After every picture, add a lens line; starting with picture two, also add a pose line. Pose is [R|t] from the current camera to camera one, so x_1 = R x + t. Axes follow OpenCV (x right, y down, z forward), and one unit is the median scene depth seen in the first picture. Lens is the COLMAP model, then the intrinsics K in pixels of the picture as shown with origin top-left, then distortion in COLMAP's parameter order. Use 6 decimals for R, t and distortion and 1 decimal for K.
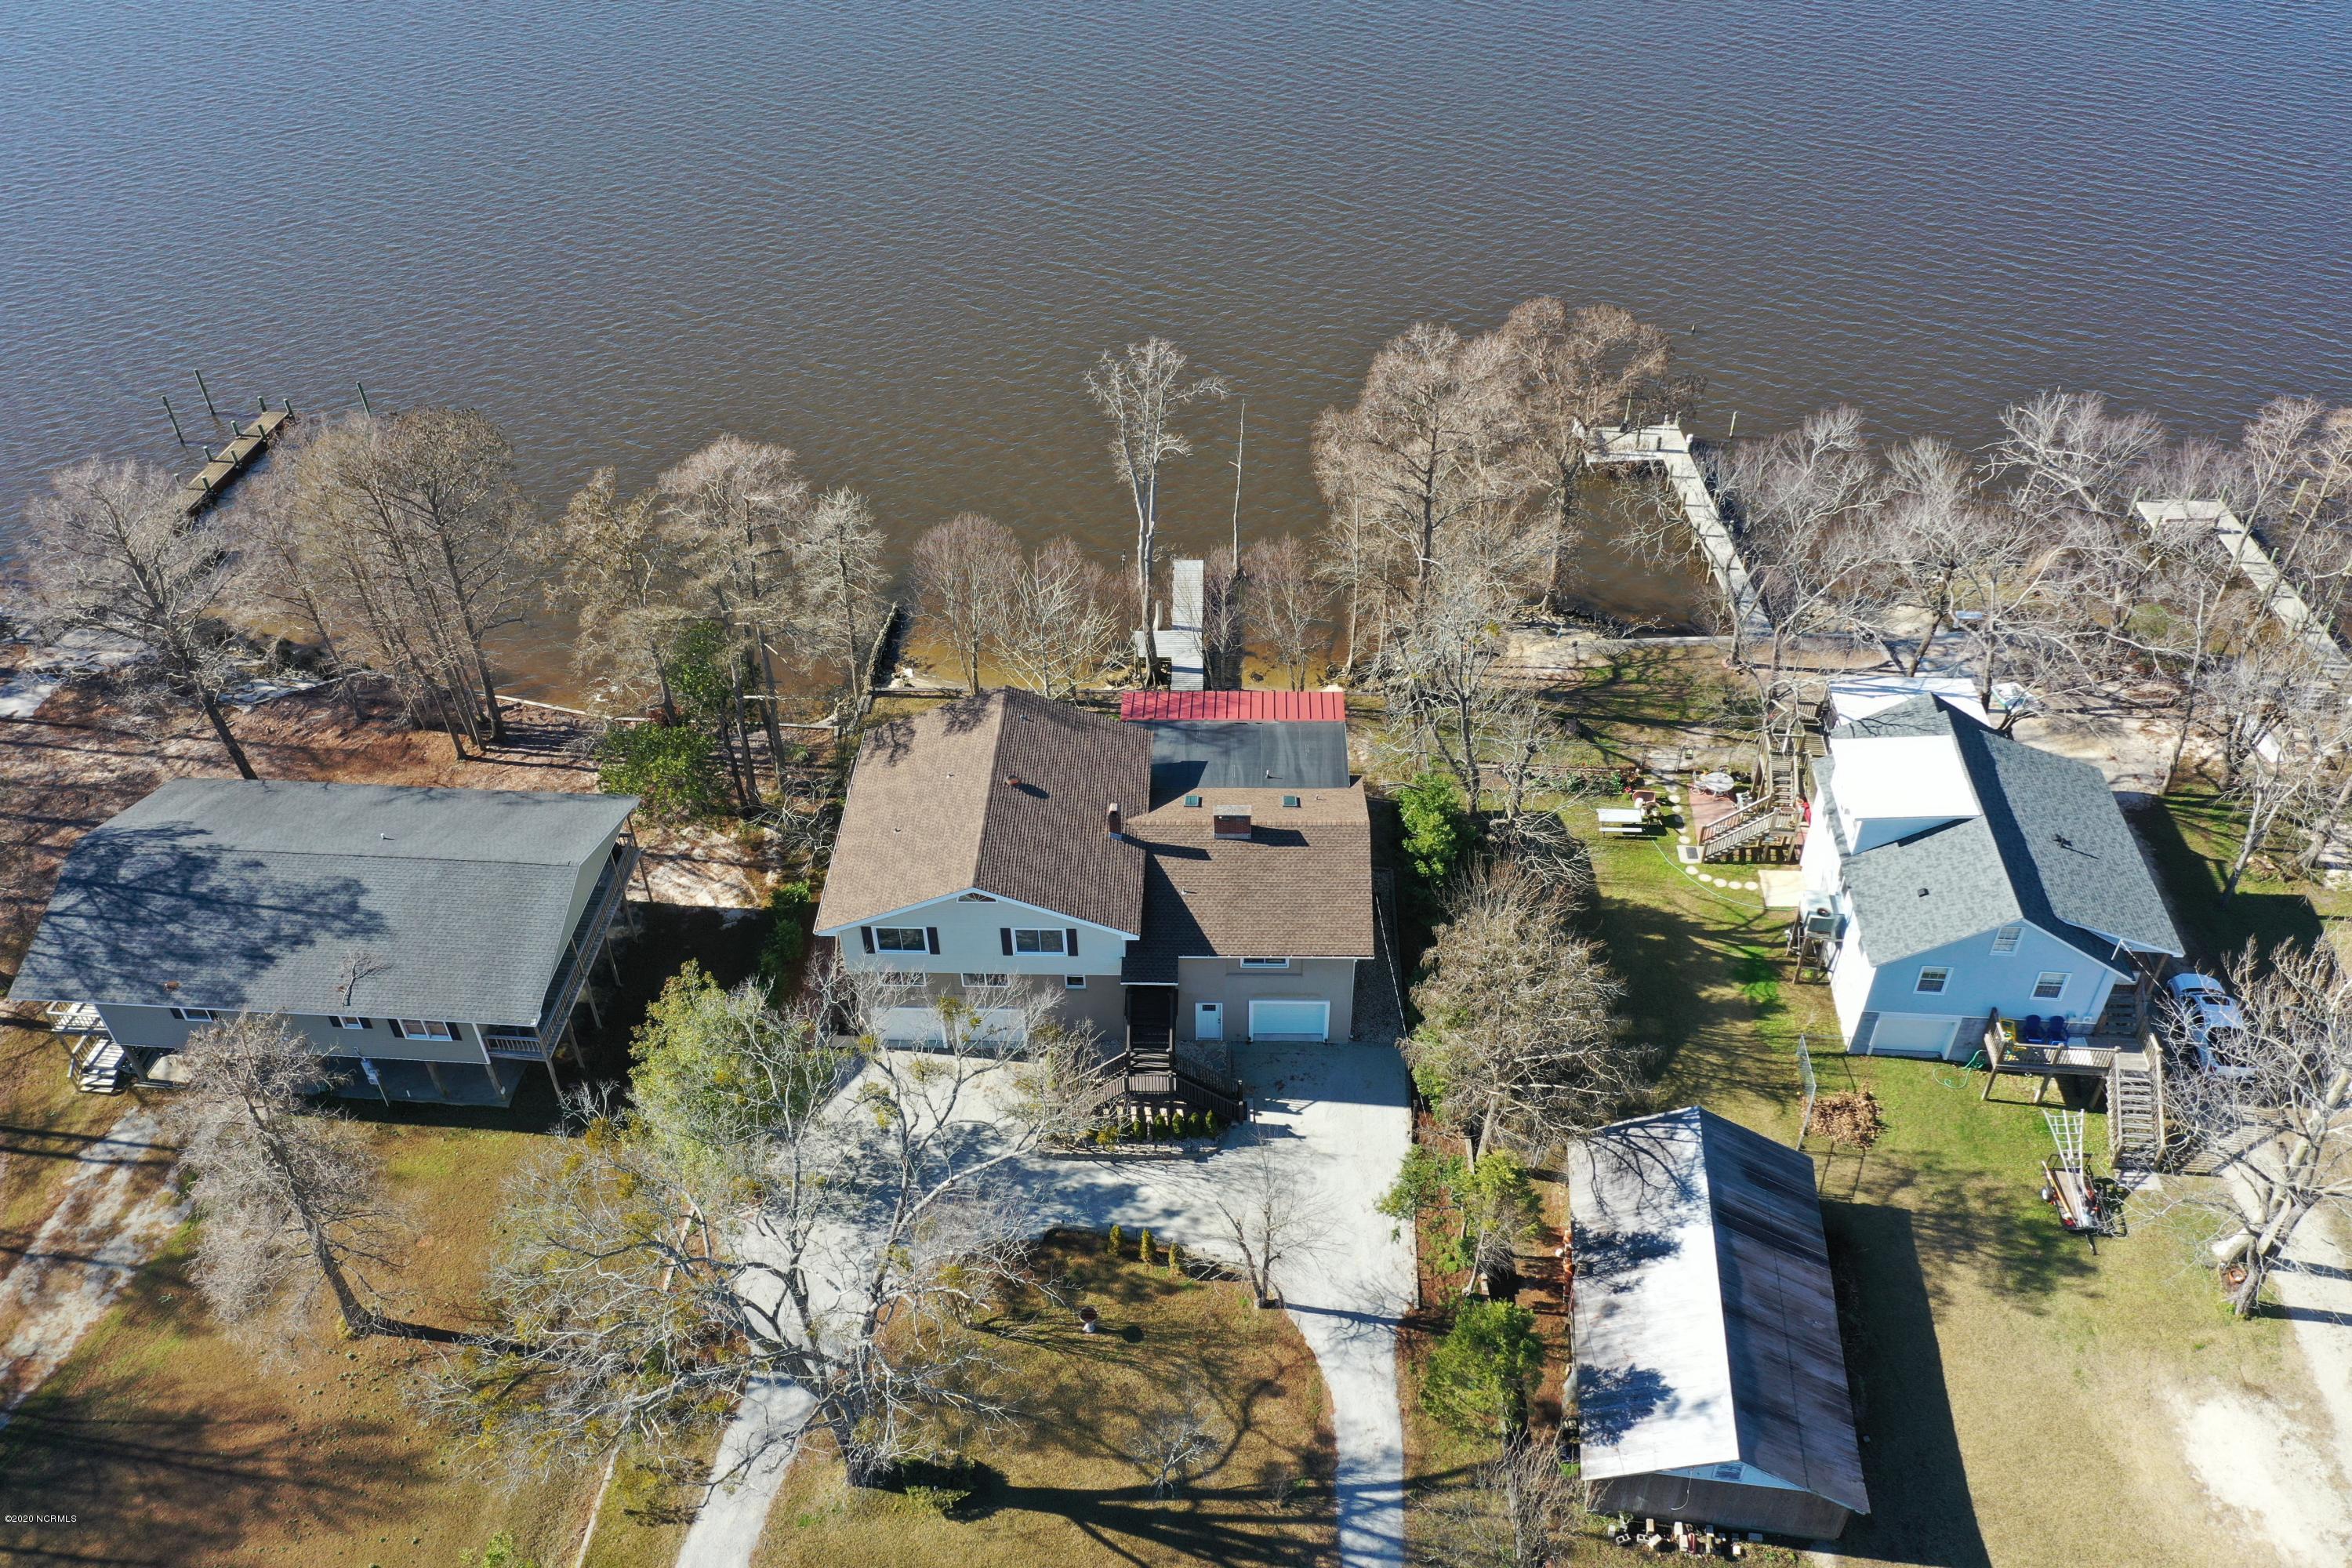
lens RADIAL K [[1857.7, 0, 1177.6], [0, 1857.7, 787.9], [0, 0, 1]] dist [0.000242, -0.001171]
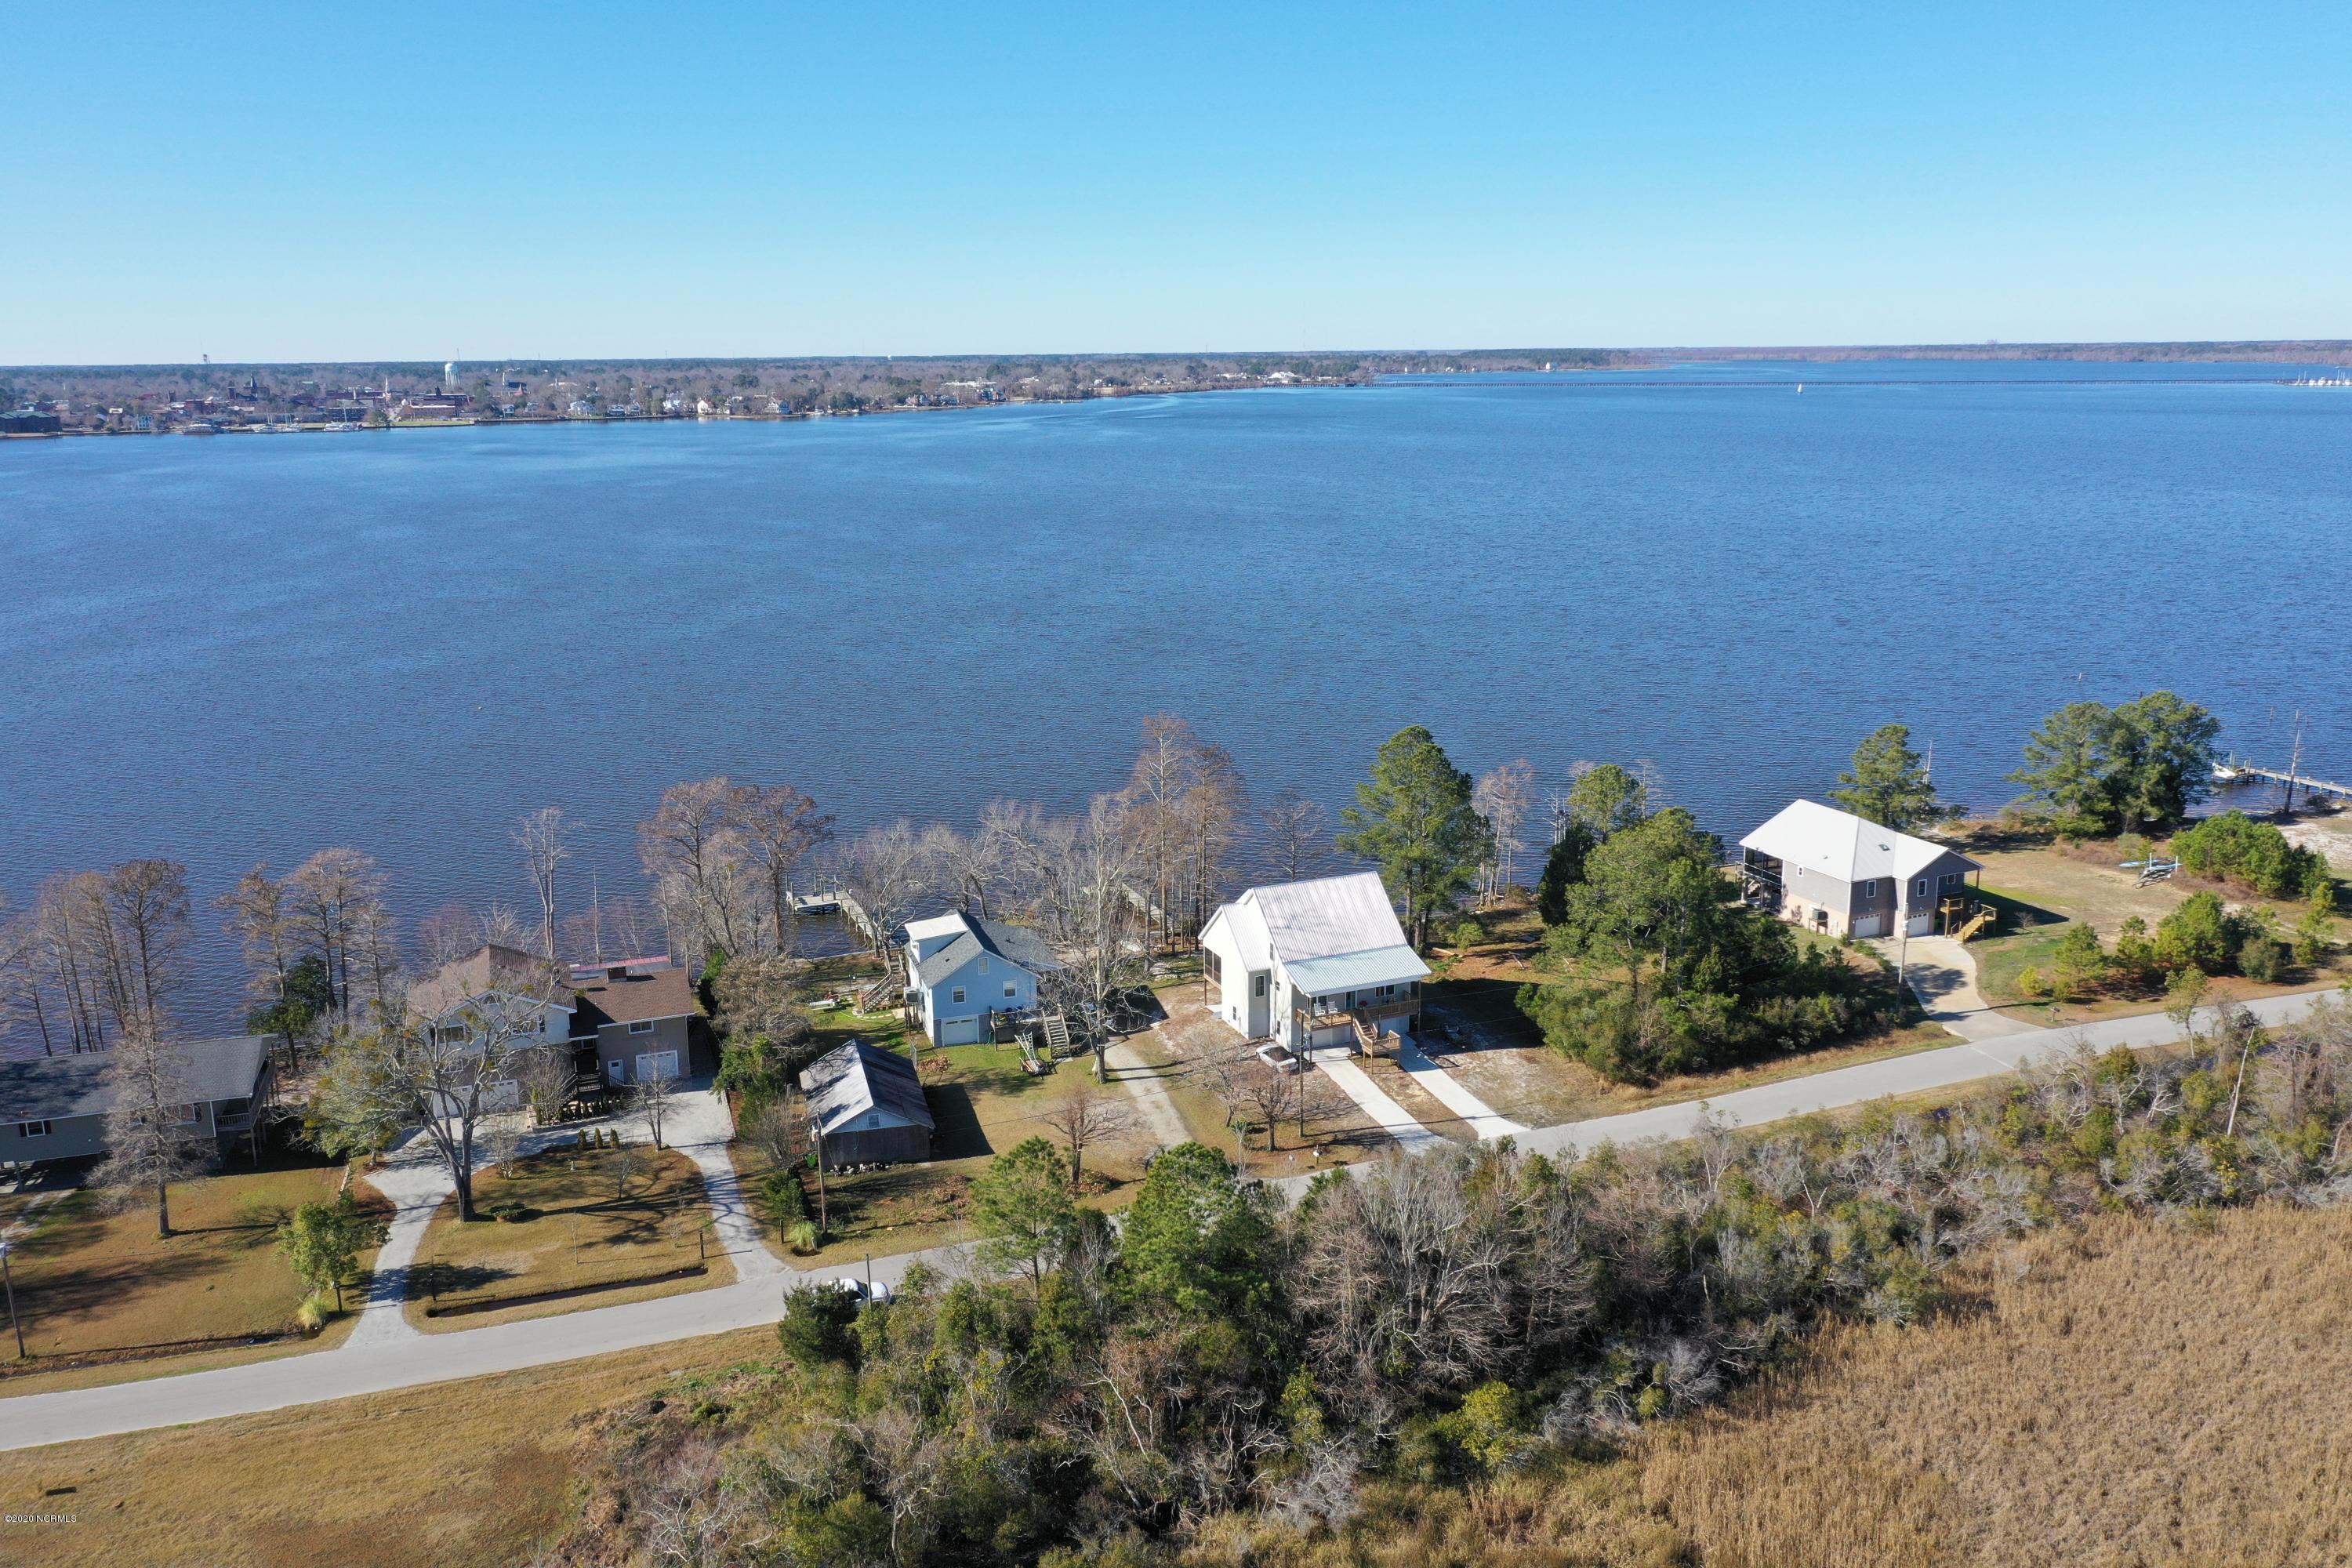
lens RADIAL K [[1858.3, 0, 1176.0], [0, 1858.3, 784.0], [0, 0, 1]] dist [0.002195, -0.001158]
pose [[0.924903, -0.076043, 0.372520, -0.152839], [0.240691, 0.875570, -0.418863, 0.873023], [-0.294316, 0.477070, 0.828120, -1.012377]]
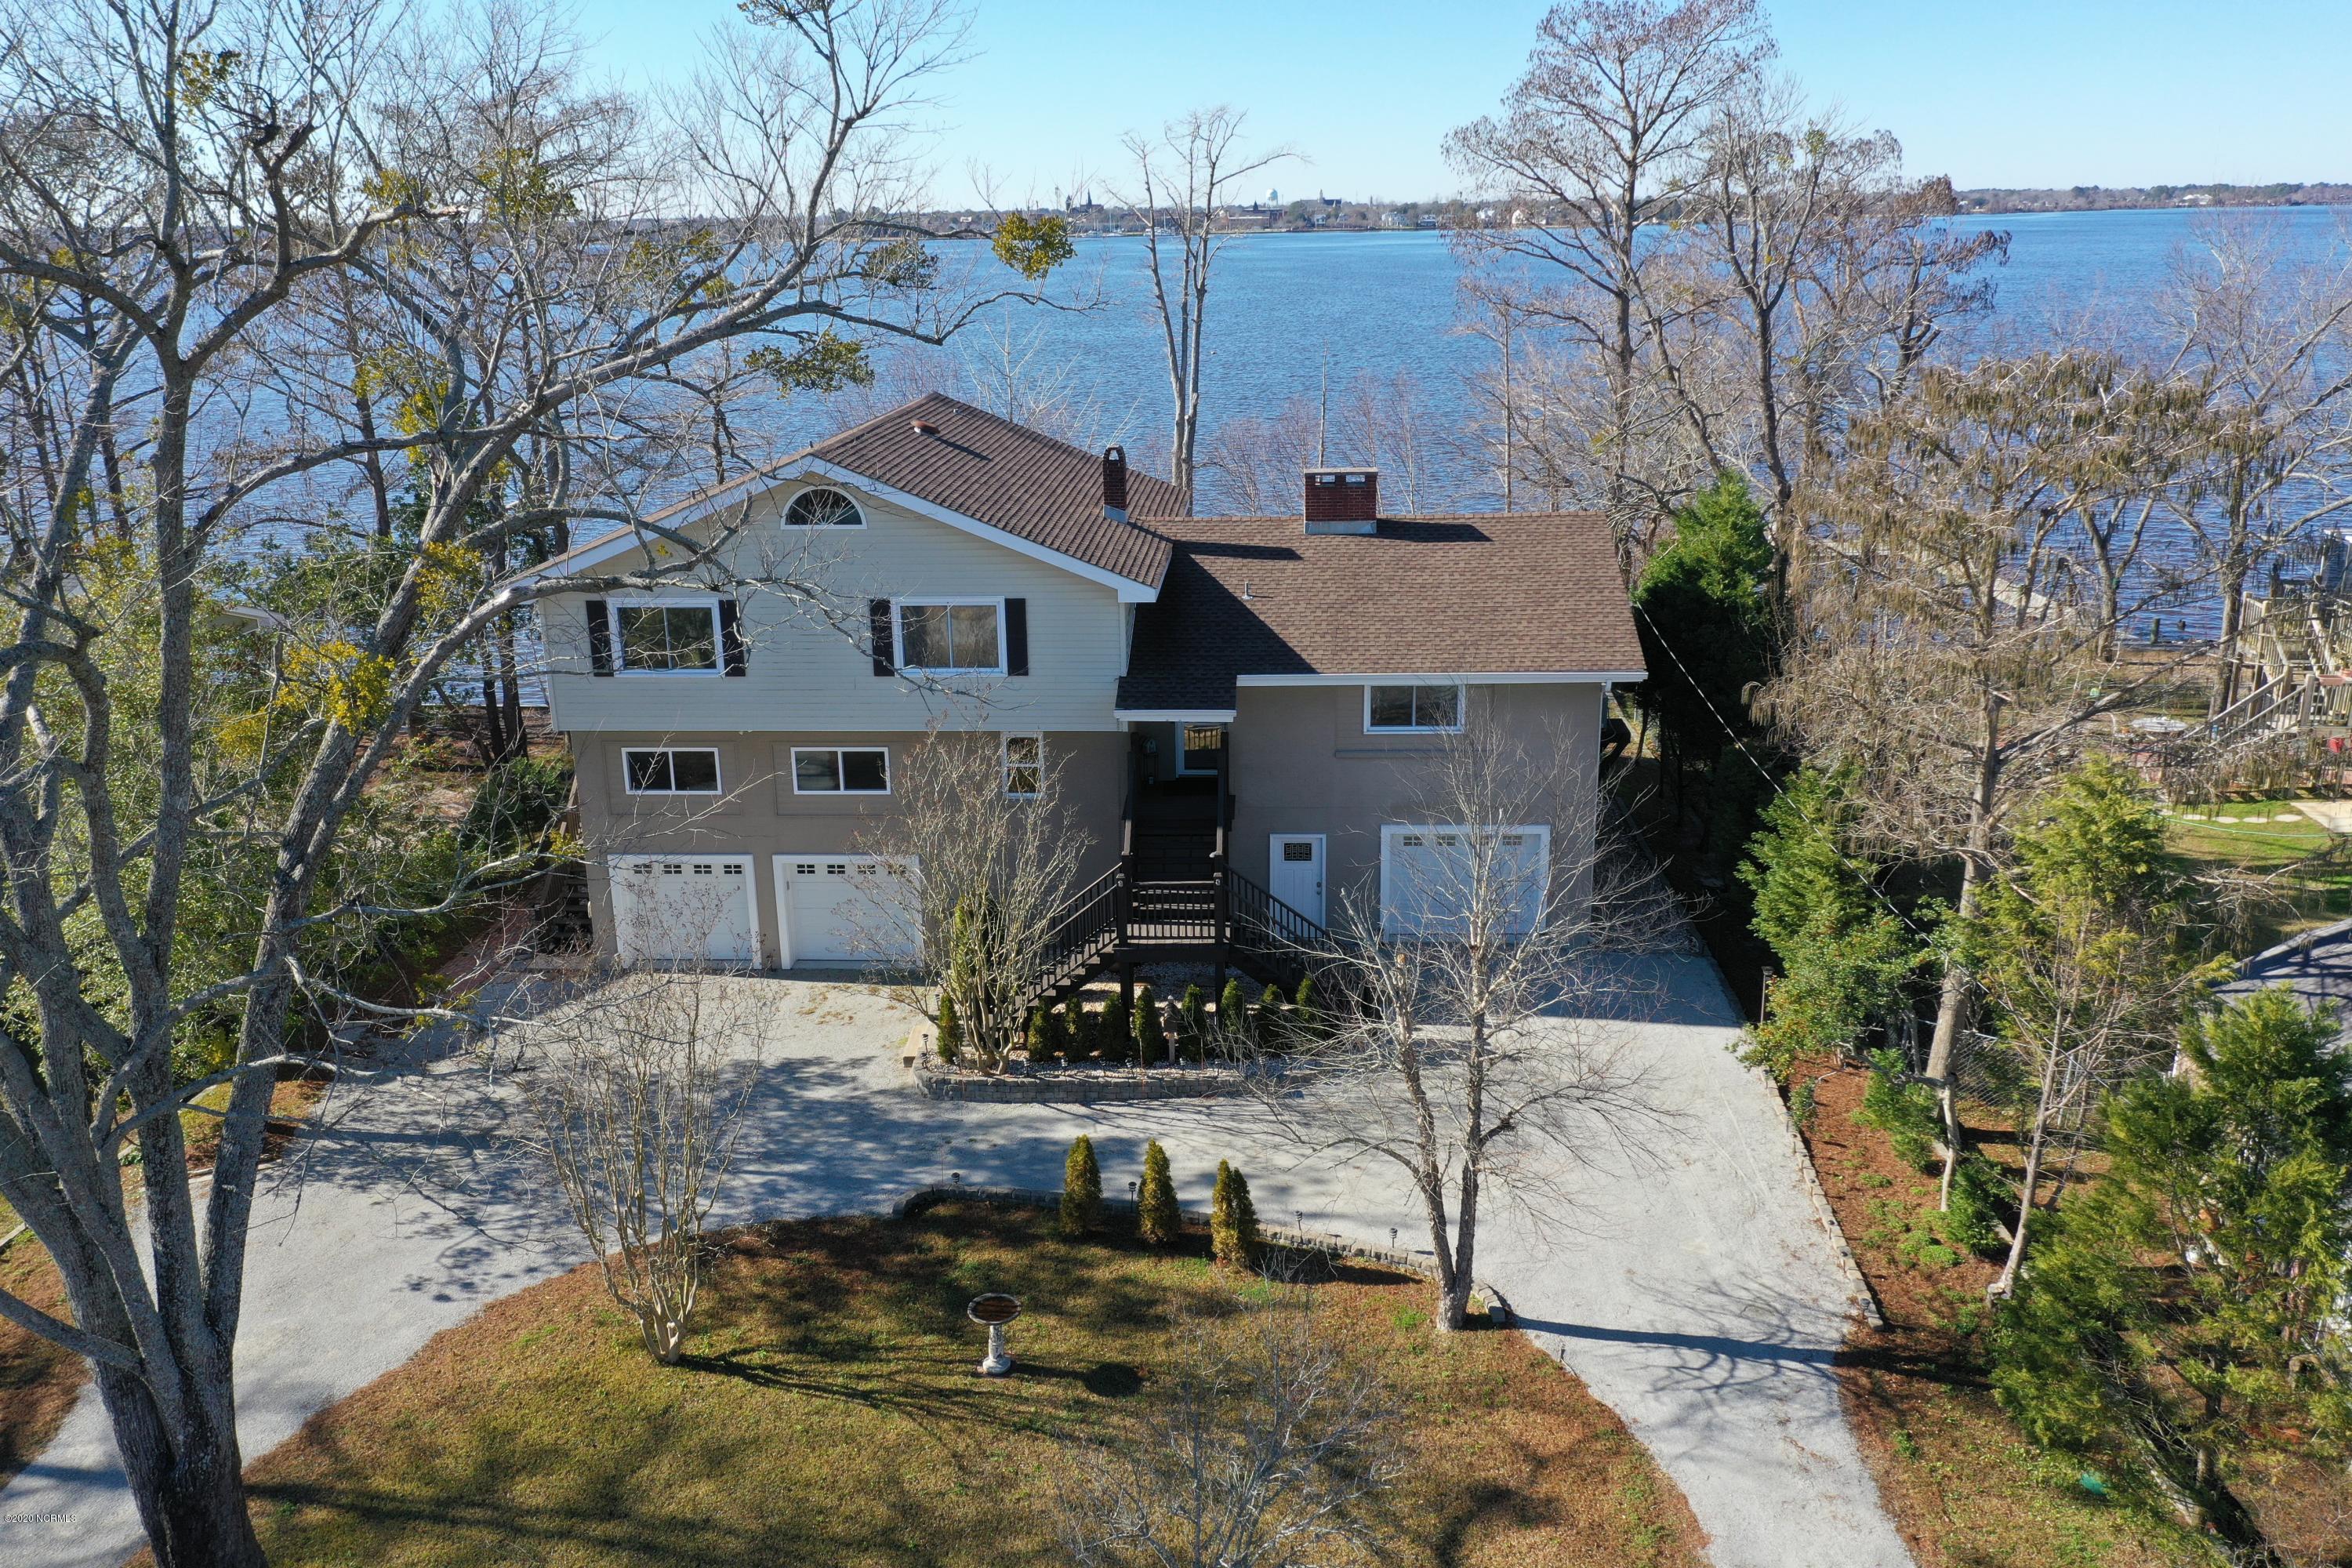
lens RADIAL K [[1857.7, 0, 1177.6], [0, 1857.7, 787.9], [0, 0, 1]] dist [0.000242, -0.001171]
pose [[0.999698, 0.006709, -0.023620, -0.003312], [-0.015525, 0.917980, -0.396324, 0.309365], [0.019024, 0.396571, 0.917807, 0.574850]]
